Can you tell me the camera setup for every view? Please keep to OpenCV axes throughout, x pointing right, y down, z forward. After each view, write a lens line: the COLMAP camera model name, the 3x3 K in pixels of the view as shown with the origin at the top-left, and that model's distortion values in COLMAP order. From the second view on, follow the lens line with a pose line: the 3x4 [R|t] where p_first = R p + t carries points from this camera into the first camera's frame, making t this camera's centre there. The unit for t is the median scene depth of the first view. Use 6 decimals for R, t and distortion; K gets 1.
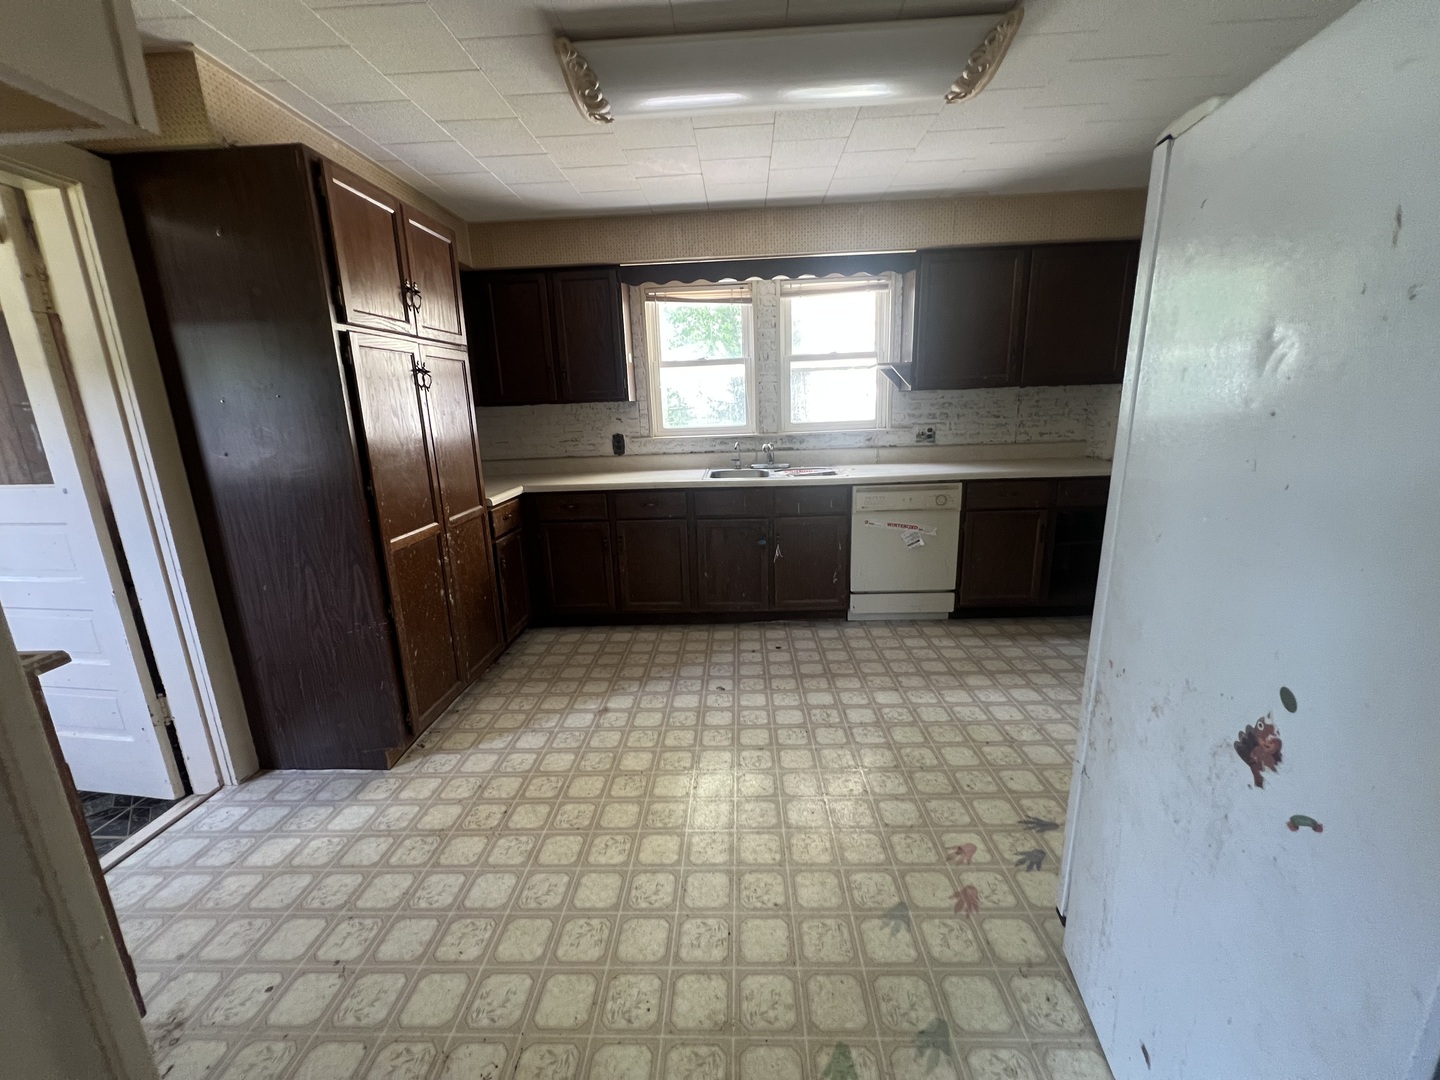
lens RADIAL K [[579.5, 0, 720.0], [0, 579.5, 540.0], [0, 0, 1]] dist [-0.001133, -0.000027]
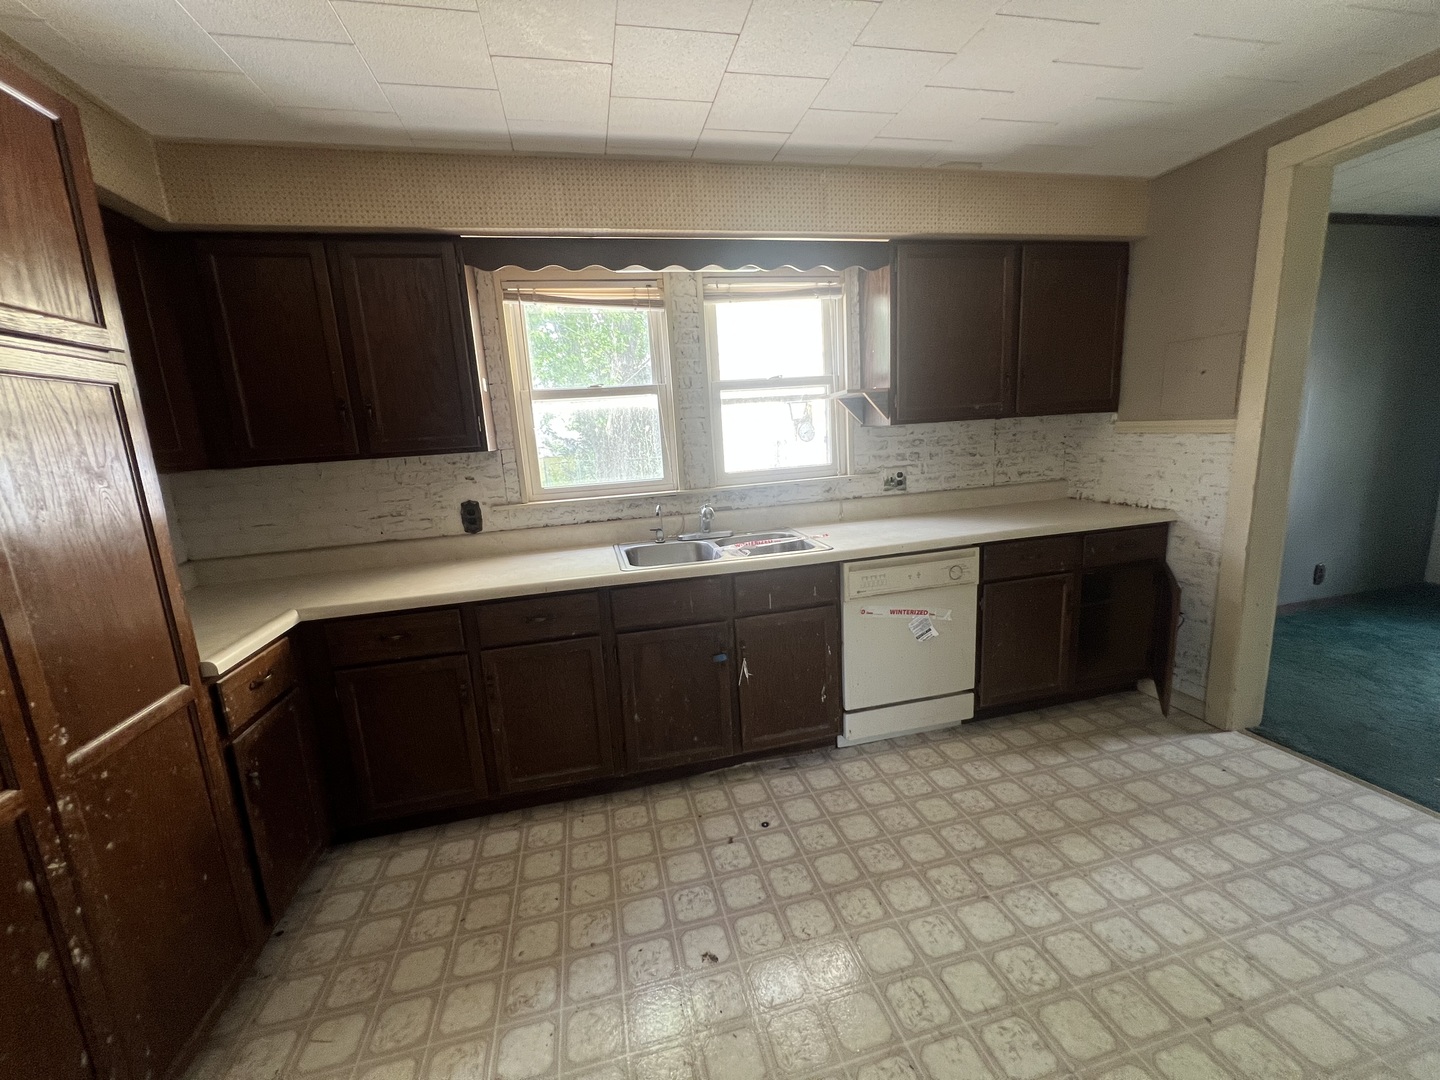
lens RADIAL K [[579.5, 0, 720.0], [0, 579.5, 540.0], [0, 0, 1]] dist [-0.001133, -0.000027]
pose [[0.964996, -0.071391, 0.252362, -0.081930], [0.086177, 0.995122, -0.048016, -0.095281], [-0.247703, 0.068083, 0.966441, 0.346848]]
